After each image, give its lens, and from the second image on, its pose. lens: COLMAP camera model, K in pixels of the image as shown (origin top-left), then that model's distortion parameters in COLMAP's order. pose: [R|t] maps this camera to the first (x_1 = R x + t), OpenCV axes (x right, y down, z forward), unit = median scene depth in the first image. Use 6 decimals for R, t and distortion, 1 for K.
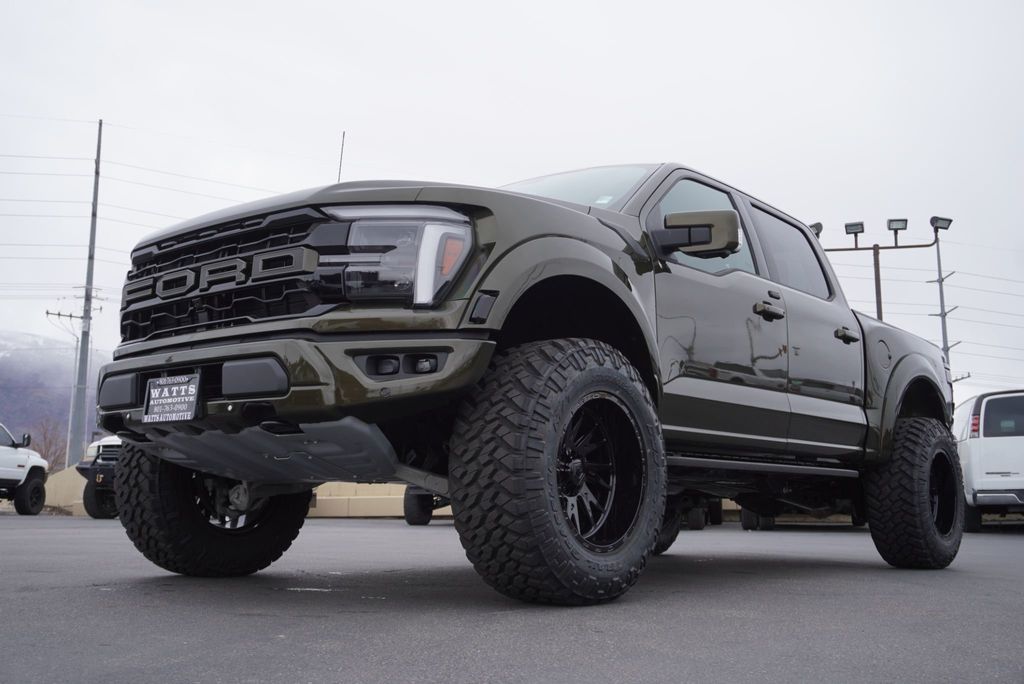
lens RADIAL K [[1060.8, 0, 512.0], [0, 1060.8, 342.0], [0, 0, 1]] dist [0.003875, 0.004709]
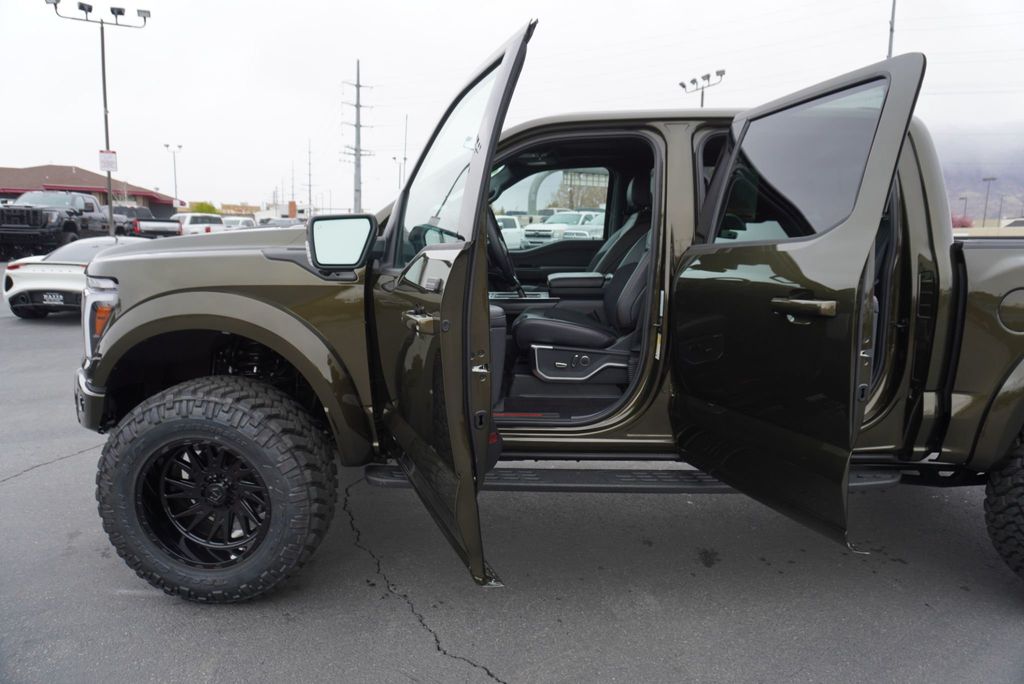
lens RADIAL K [[688.5, 0, 513.9], [0, 688.5, 336.4], [0, 0, 1]] dist [-0.042444, 0.033709]
pose [[0.598514, 0.123866, -0.791478, 0.842299], [0.118513, 0.963414, 0.240394, -0.190100], [0.792298, -0.237679, 0.561937, 0.882459]]
